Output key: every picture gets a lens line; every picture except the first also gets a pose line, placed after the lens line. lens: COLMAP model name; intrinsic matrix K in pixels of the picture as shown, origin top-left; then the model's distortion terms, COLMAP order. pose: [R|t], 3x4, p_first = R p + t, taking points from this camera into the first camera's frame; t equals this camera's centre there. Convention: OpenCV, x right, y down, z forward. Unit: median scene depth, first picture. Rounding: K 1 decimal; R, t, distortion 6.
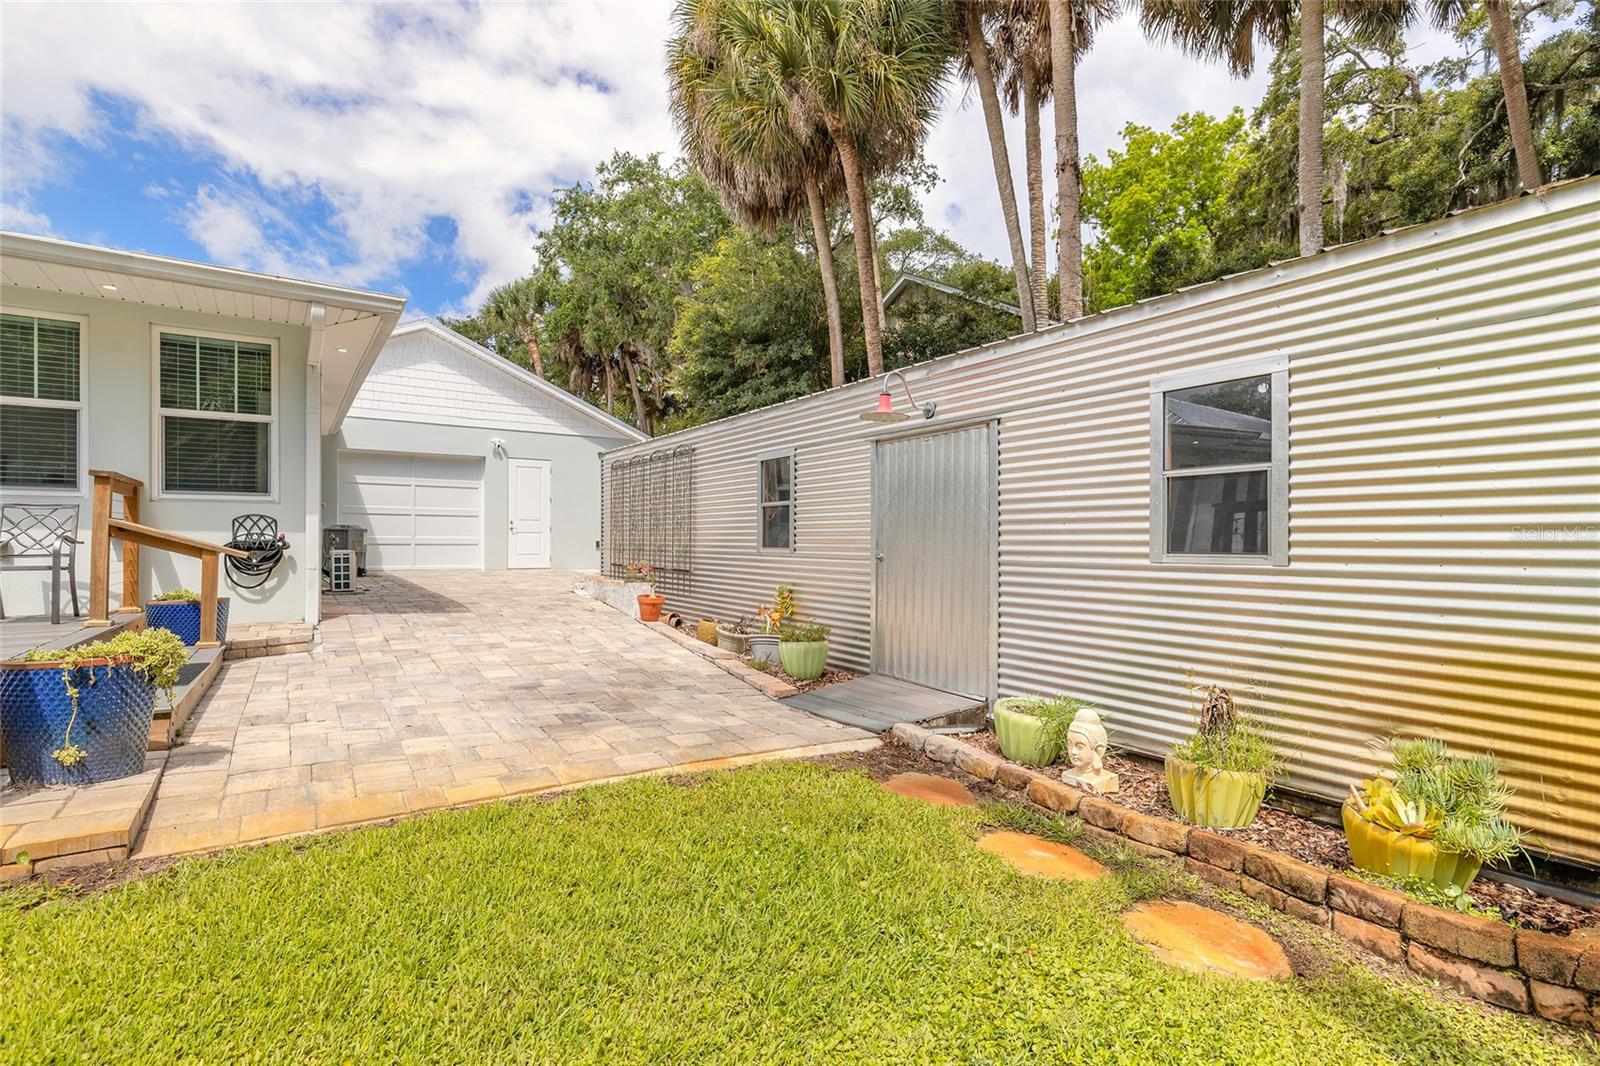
lens RADIAL K [[745.8, 0, 794.1], [0, 745.8, 534.7], [0, 0, 1]] dist [-0.004894, -0.000174]
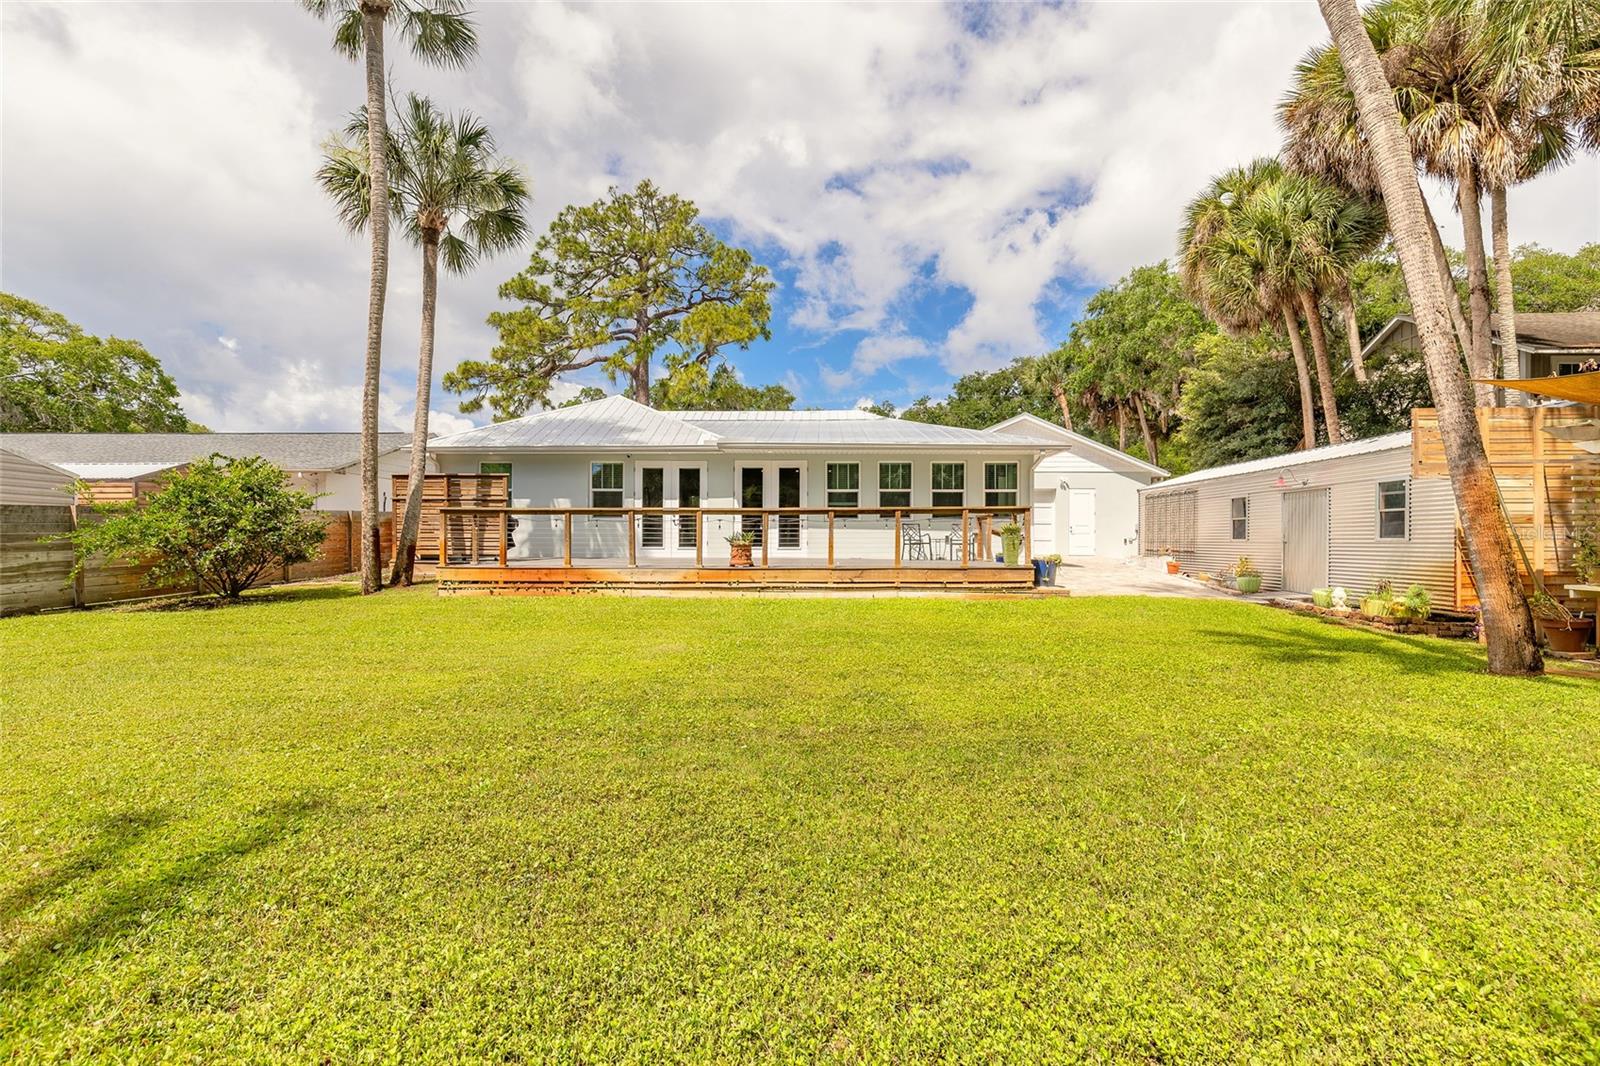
lens RADIAL K [[726.1, 0, 788.2], [0, 726.1, 540.3], [0, 0, 1]] dist [-0.004443, -0.000512]
pose [[0.798400, 0.000804, -0.602127, 0.097443], [0.000509, 0.999998, 0.002010, 0.008475], [0.602128, -0.001911, 0.798398, -0.724258]]
